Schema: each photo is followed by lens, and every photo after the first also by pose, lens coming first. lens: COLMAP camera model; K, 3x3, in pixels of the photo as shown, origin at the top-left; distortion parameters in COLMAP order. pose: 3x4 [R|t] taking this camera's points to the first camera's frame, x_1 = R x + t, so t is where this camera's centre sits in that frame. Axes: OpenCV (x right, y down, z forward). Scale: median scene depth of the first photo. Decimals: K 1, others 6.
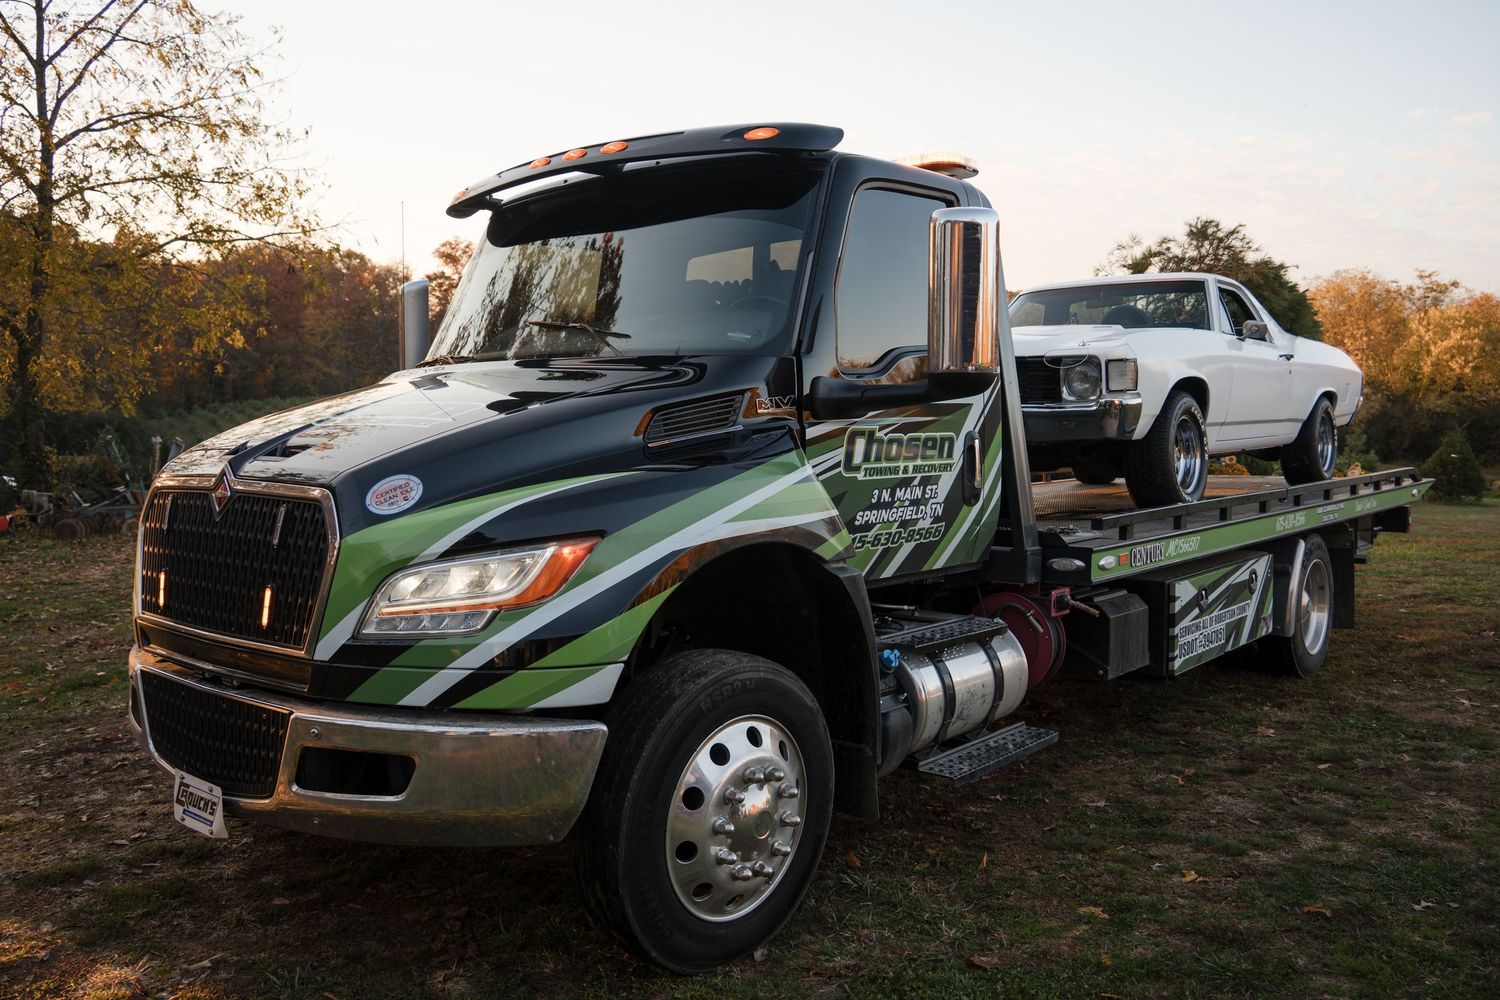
lens RADIAL K [[1231.0, 0, 753.3], [0, 1231.0, 500.4], [0, 0, 1]] dist [-0.037721, 0.045004]
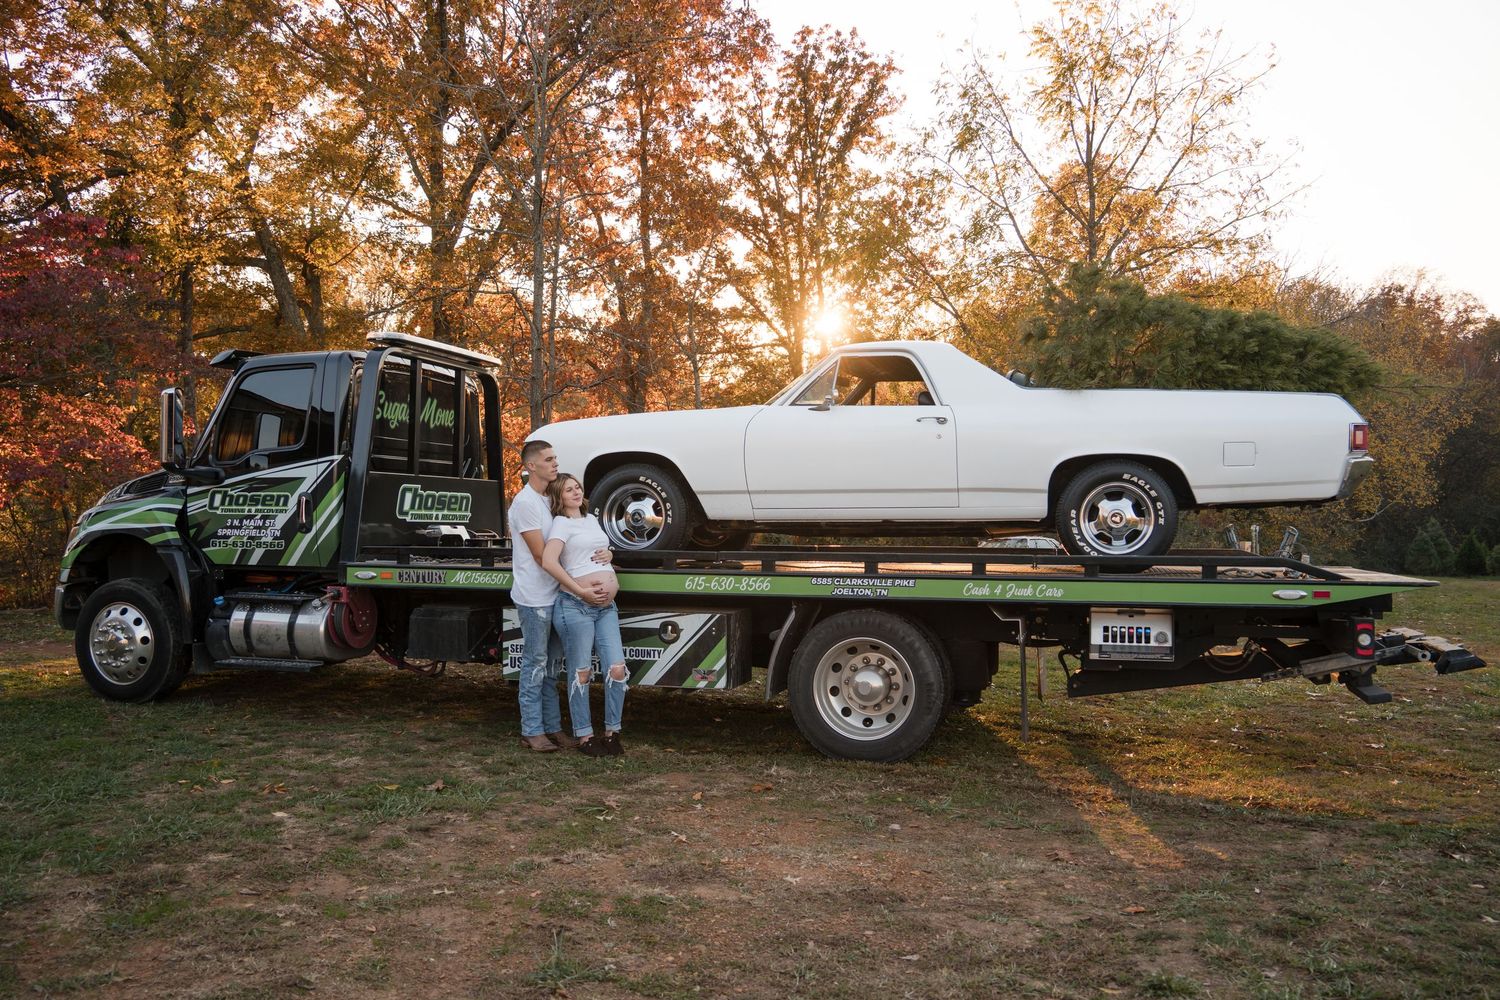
lens RADIAL K [[1231.0, 0, 740.4], [0, 1231.0, 498.5], [0, 0, 1]] dist [-0.037721, 0.045004]
pose [[0.396191, -0.012345, -0.918085, 2.268463], [-0.073845, 0.996242, -0.045263, -0.013368], [0.915194, 0.085729, 0.393791, 0.941702]]
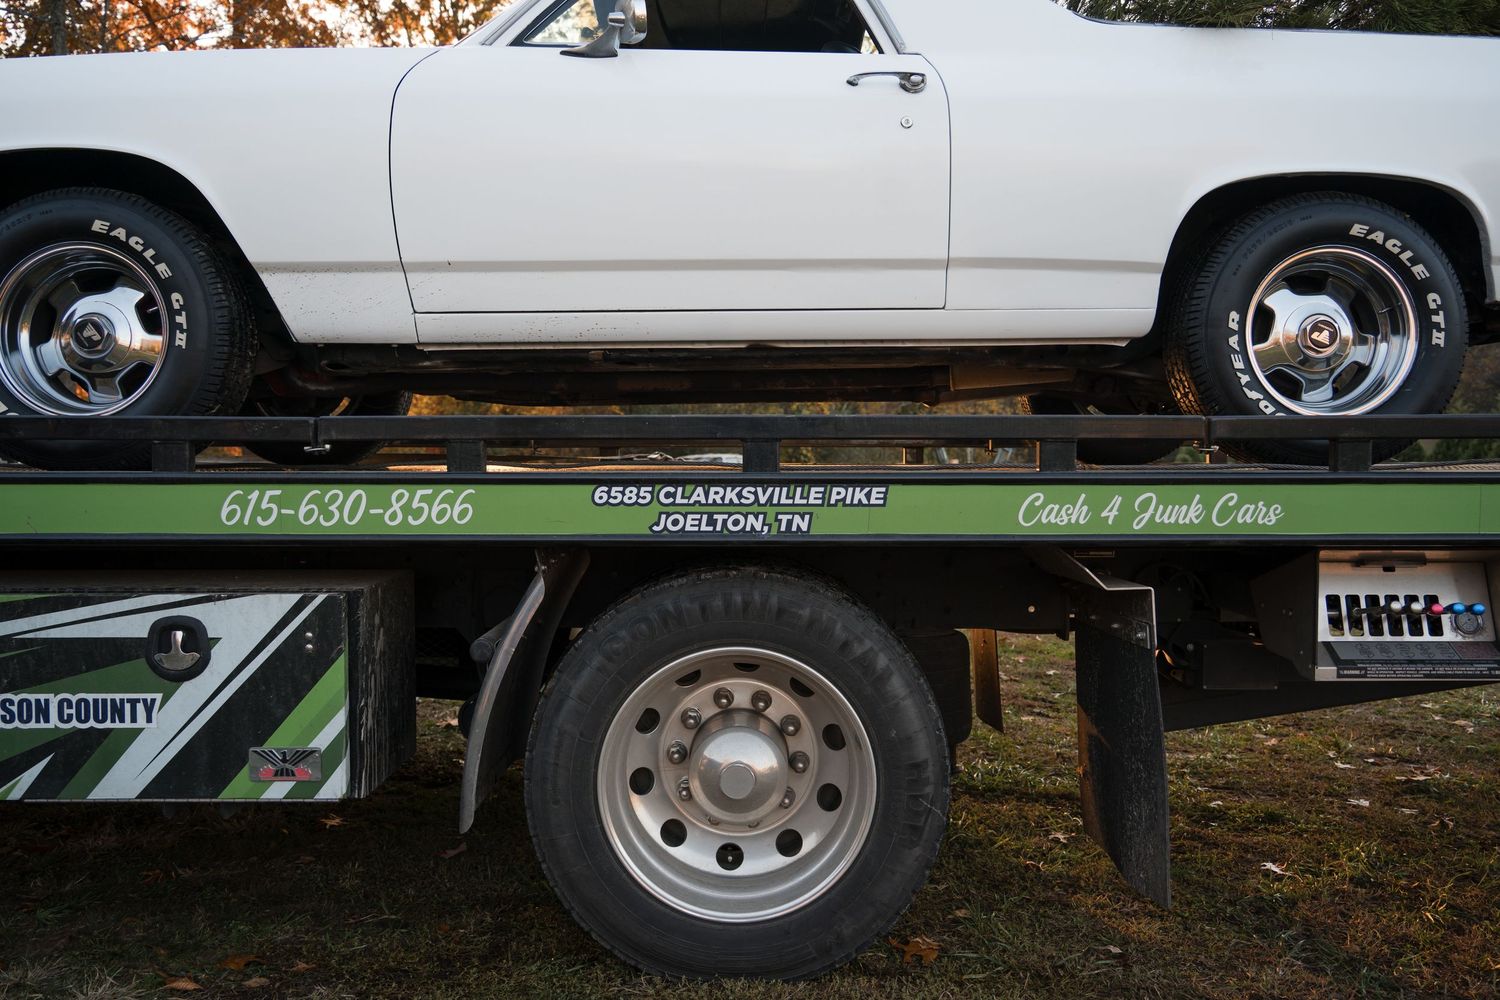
lens RADIAL K [[1283.6, 0, 751.0], [0, 1283.6, 490.6], [0, 0, 1]] dist [-0.027040, 0.036717]
pose [[0.642683, 0.026490, -0.765674, 1.300557], [-0.058395, 0.998188, -0.014481, 0.017539], [0.763904, 0.054019, 0.643065, 1.354506]]
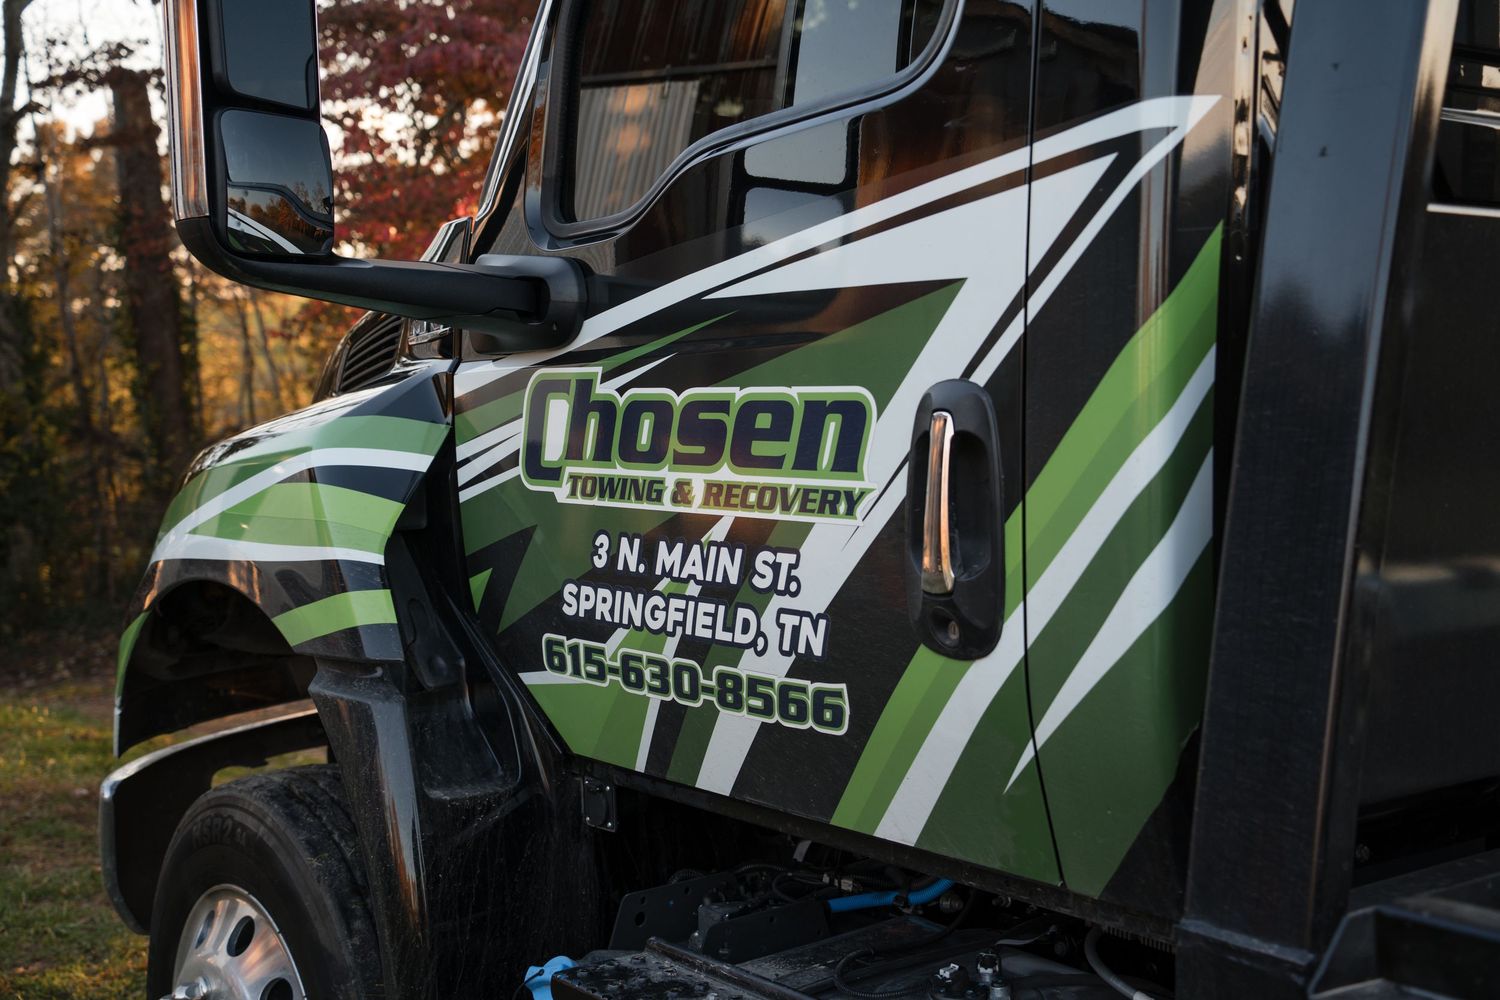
lens RADIAL K [[1848.4, 0, 749.0], [0, 1848.4, 498.4], [0, 0, 1]] dist [0.134952, 0.000000]
pose [[-0.170732, 0.057486, -0.983639, 0.633794], [-0.064006, 0.995541, 0.069291, -0.060471], [0.983236, 0.074789, -0.166291, 1.102725]]
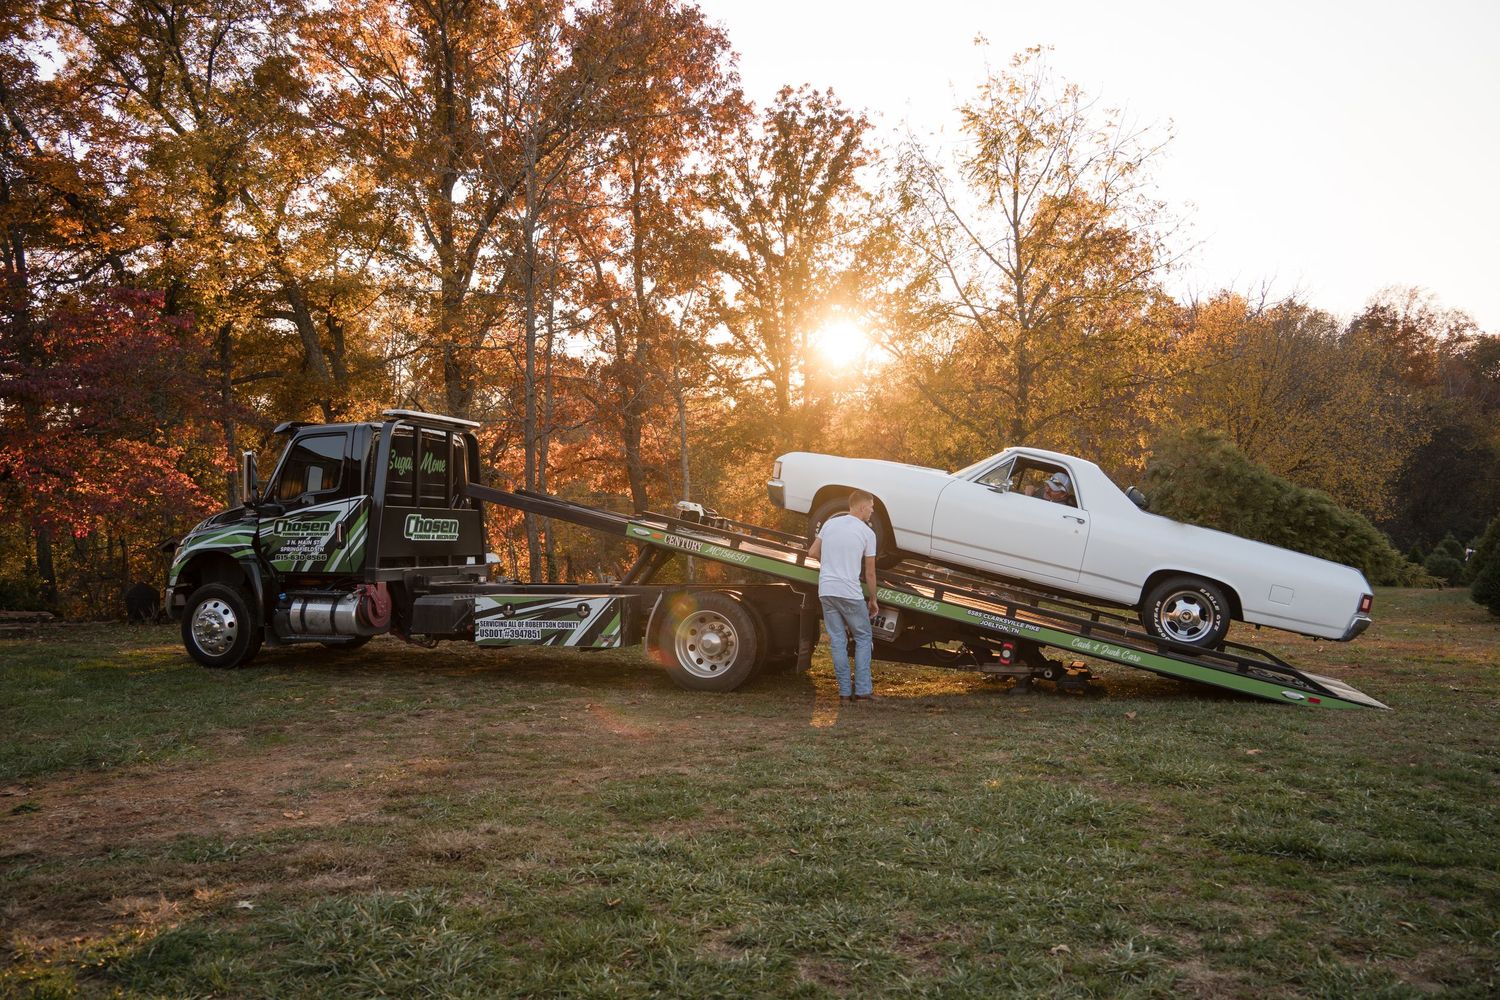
lens RADIAL K [[1231.0, 0, 753.0], [0, 1231.0, 495.6], [0, 0, 1]] dist [-0.037721, 0.045004]
pose [[0.390752, -0.036506, -0.919772, 3.198627], [-0.061400, 0.995954, -0.065614, 0.009403], [0.918446, 0.082113, 0.386929, 0.846363]]
